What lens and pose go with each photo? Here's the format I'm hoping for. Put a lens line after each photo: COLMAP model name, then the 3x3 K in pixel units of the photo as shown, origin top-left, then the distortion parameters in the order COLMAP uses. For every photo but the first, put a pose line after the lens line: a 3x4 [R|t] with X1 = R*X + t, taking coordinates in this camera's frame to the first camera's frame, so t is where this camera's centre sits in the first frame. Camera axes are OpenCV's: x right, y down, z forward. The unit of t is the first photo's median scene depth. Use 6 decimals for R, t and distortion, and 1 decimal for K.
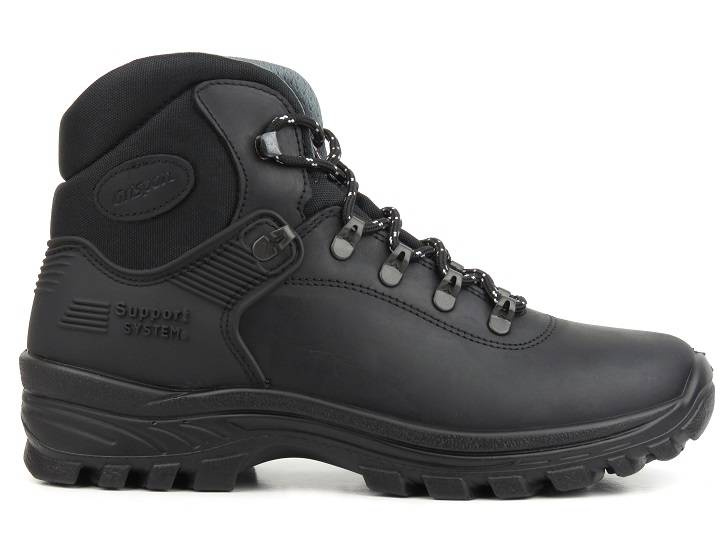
lens RADIAL K [[2294.6, 0, 363.6], [0, 2294.6, 271.6], [0, 0, 1]] dist [-0.612900, 0.000000]
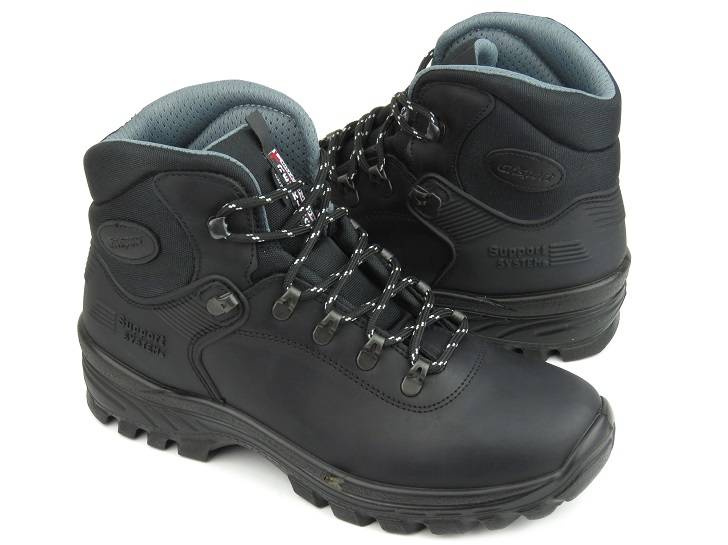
lens RADIAL K [[1420.3, 0, 358.5], [0, 1420.3, 276.3], [0, 0, 1]] dist [-0.065054, 0.000000]
pose [[0.922972, 0.182345, -0.338929, 0.275212], [-0.005628, 0.886939, 0.461852, -0.368197], [0.384826, -0.424369, 0.819646, 0.423800]]
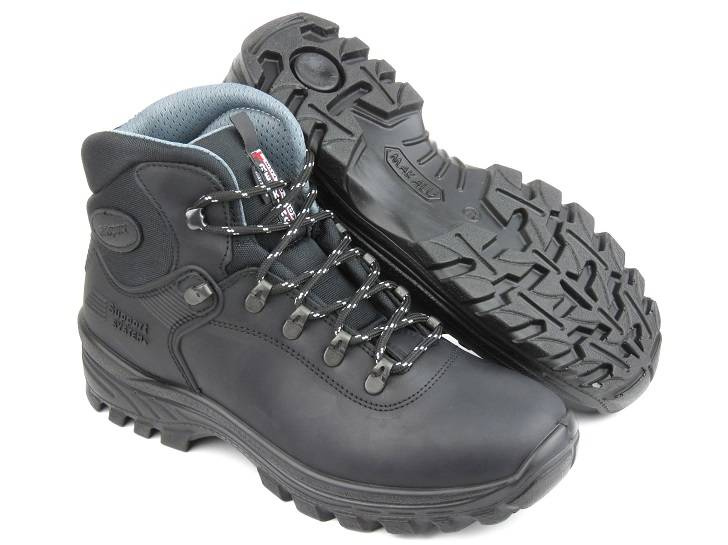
lens RADIAL K [[1436.1, 0, 365.1], [0, 1436.1, 274.3], [0, 0, 1]] dist [-0.106351, 0.000000]
pose [[0.870189, 0.213069, -0.444267, 0.381184], [-0.009505, 0.908756, 0.417220, -0.346138], [0.492627, -0.358837, 0.792814, 0.432250]]
